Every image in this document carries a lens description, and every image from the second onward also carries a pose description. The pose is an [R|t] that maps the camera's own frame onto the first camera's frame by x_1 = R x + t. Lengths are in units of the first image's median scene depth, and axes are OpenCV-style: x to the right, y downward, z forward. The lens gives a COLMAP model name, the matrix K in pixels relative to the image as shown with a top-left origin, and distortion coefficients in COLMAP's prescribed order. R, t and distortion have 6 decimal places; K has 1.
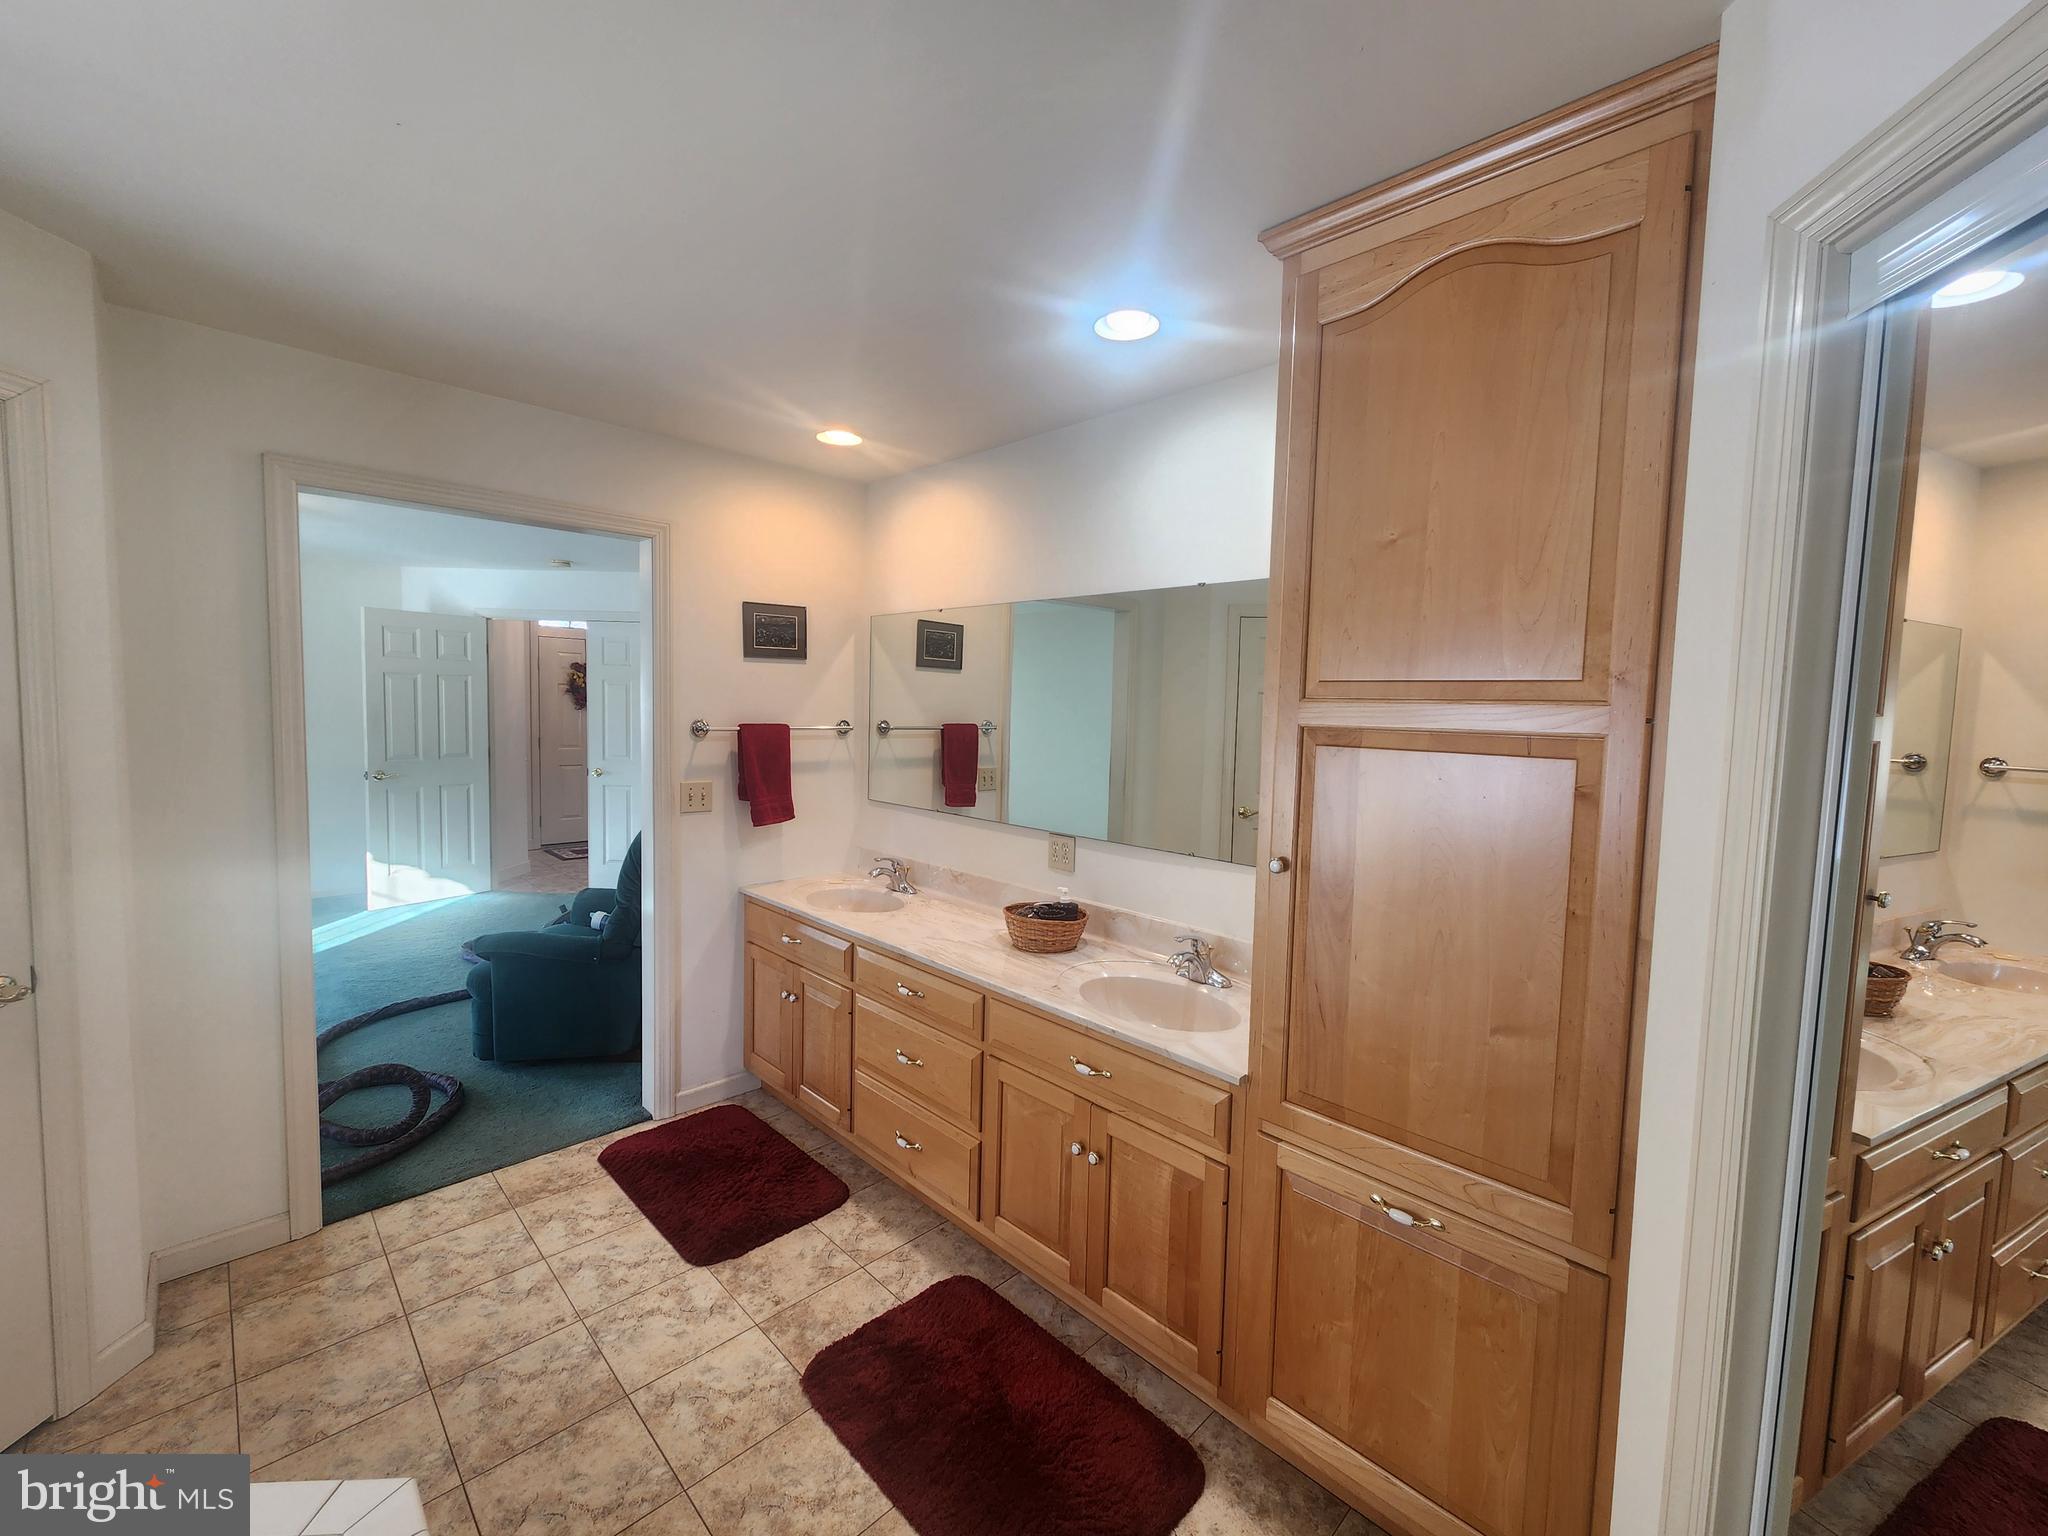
lens RADIAL K [[840.9, 0, 1022.5], [0, 840.9, 762.2], [0, 0, 1]] dist [-0.001250, -0.000868]
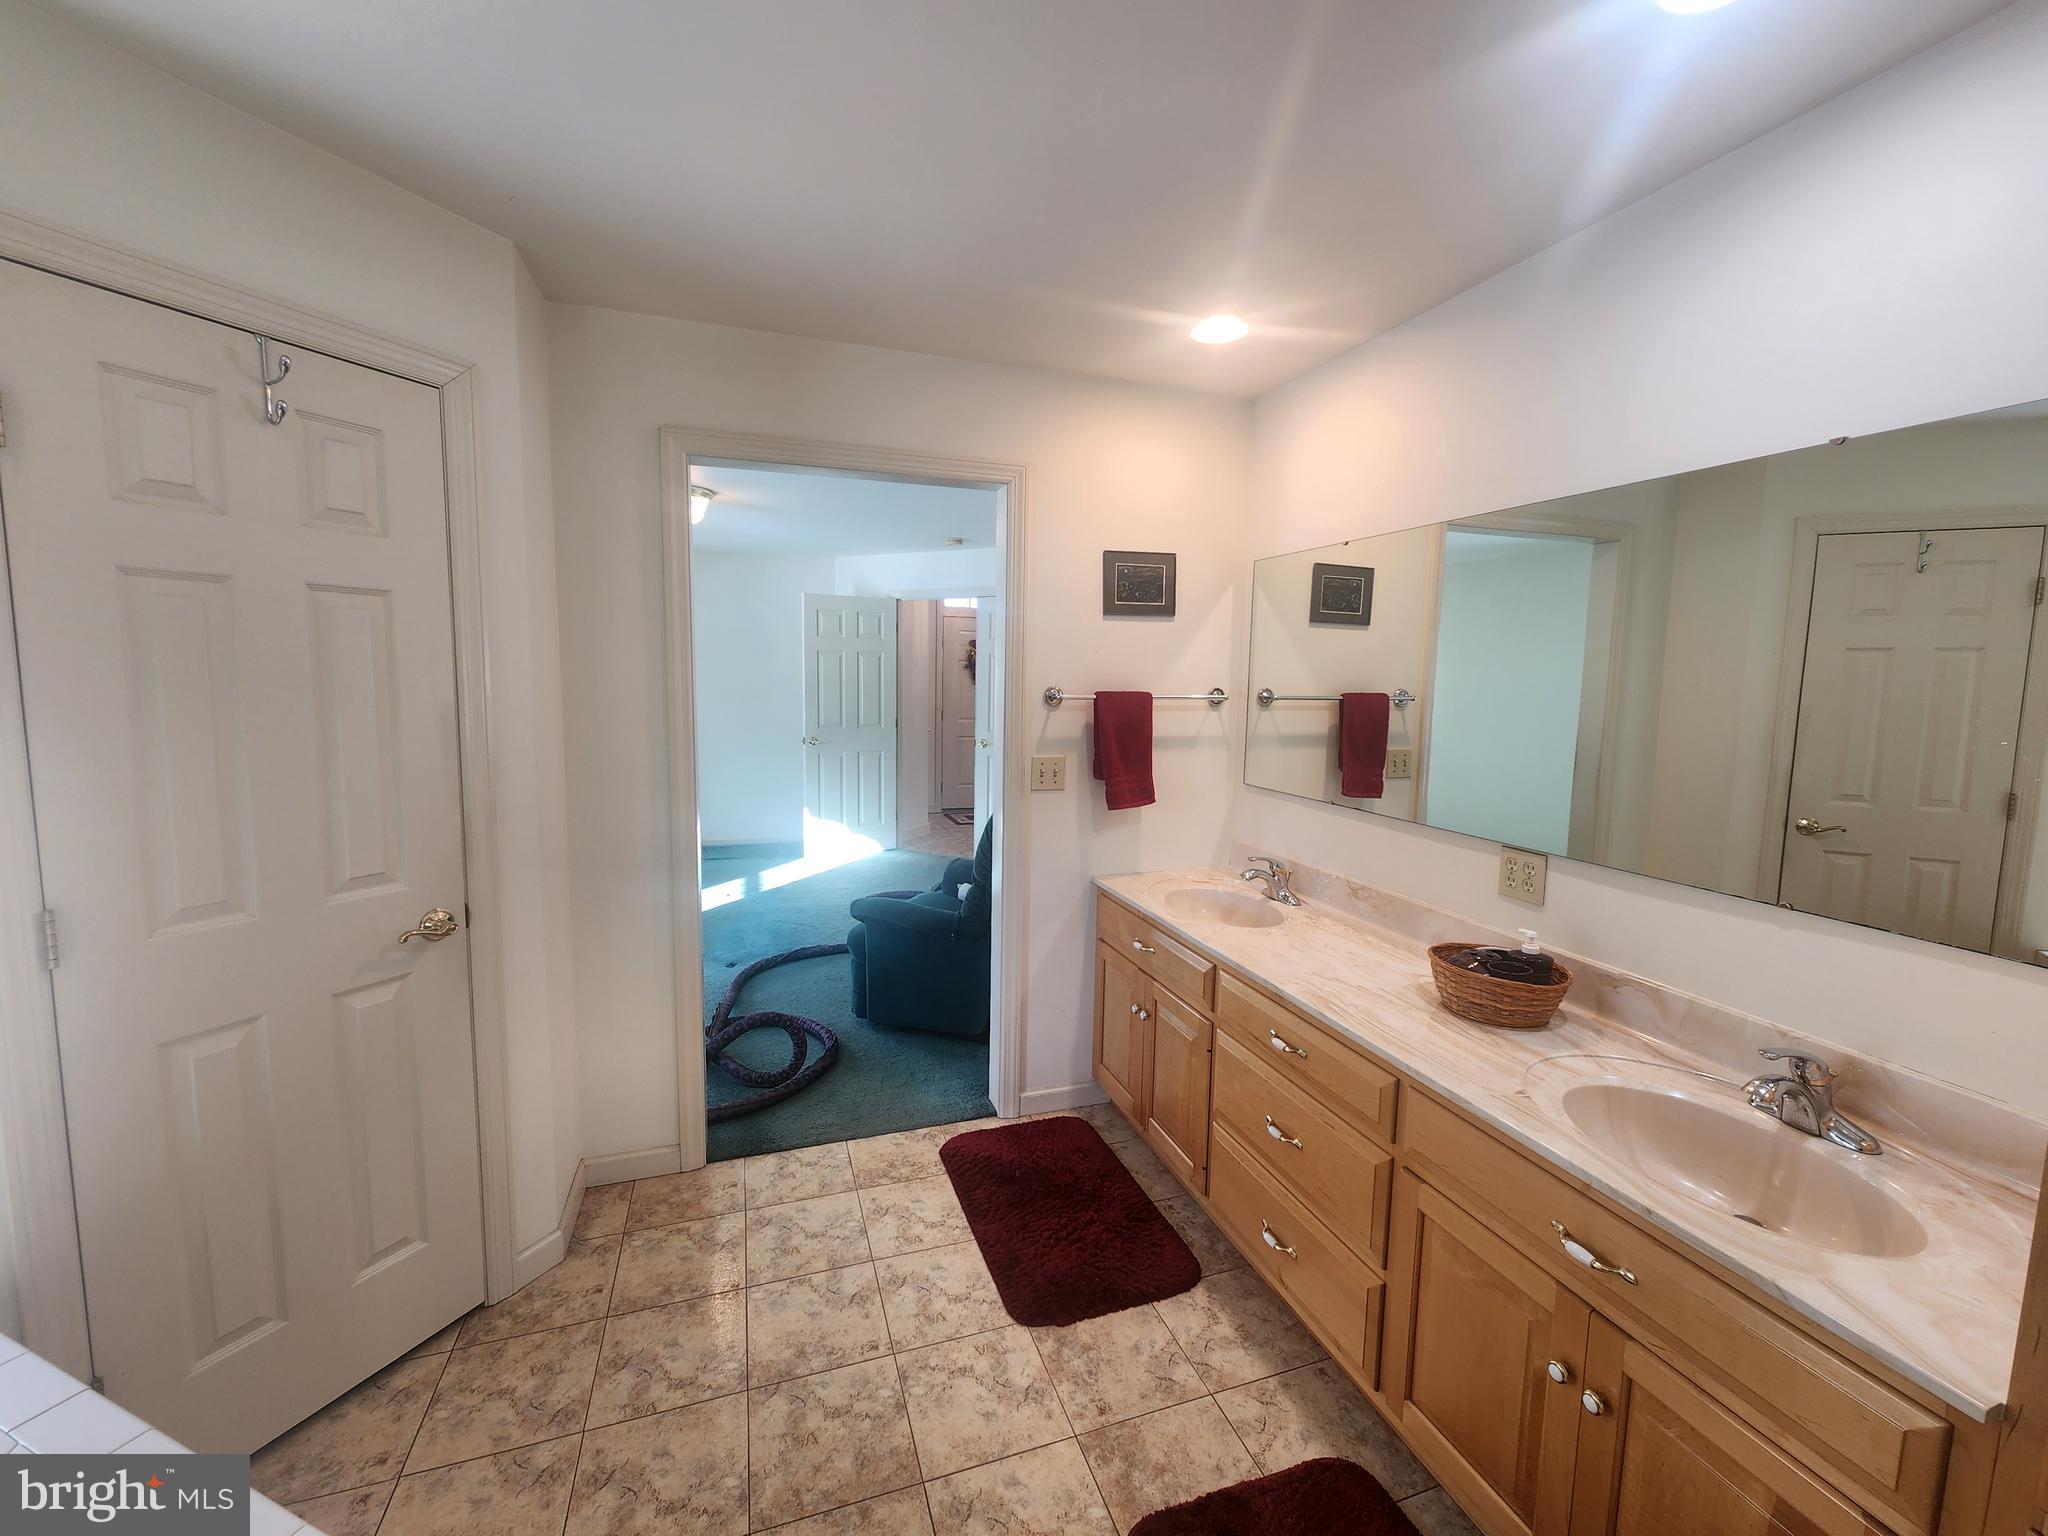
lens RADIAL K [[840.9, 0, 1023.5], [0, 840.9, 760.9], [0, 0, 1]] dist [-0.001250, -0.000868]
pose [[0.901681, 0.034712, -0.431005, -0.031164], [-0.023407, 0.999229, 0.031506, 0.001015], [0.431767, -0.018320, 0.901799, 0.222459]]
